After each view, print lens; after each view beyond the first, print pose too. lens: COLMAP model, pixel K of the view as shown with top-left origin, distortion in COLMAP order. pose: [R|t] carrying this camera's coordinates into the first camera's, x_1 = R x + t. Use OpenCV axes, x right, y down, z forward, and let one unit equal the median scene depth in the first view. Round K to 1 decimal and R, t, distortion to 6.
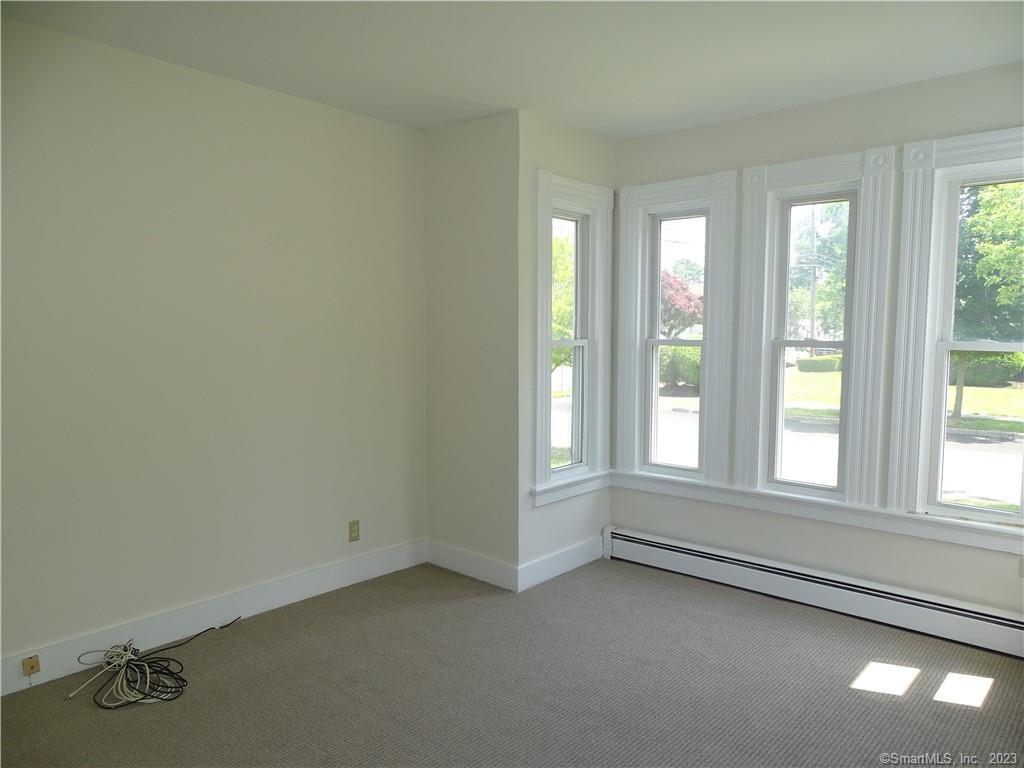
lens RADIAL K [[720.4, 0, 512.0], [0, 720.4, 384.0], [0, 0, 1]] dist [0.002579, 0.001133]
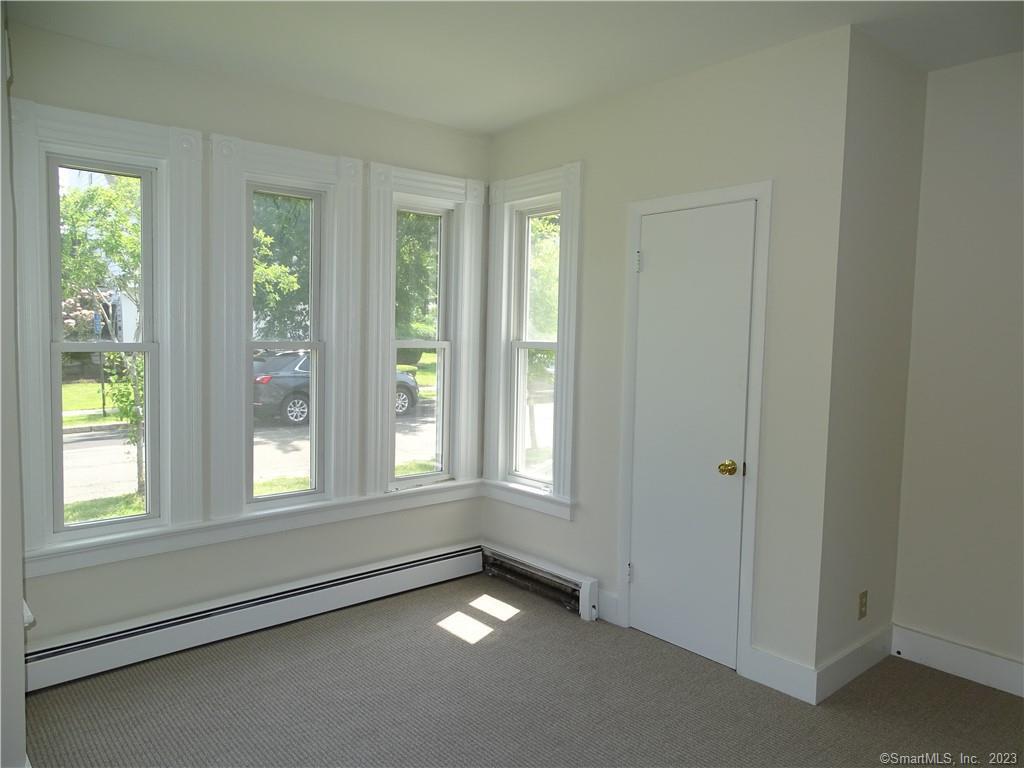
lens RADIAL K [[720.4, 0, 512.0], [0, 720.4, 384.0], [0, 0, 1]] dist [0.002579, 0.001133]
pose [[0.120701, -0.064629, 0.990583, -0.527255], [0.061998, 0.996421, 0.057455, -0.043594], [-0.990751, 0.054479, 0.124276, 0.649683]]
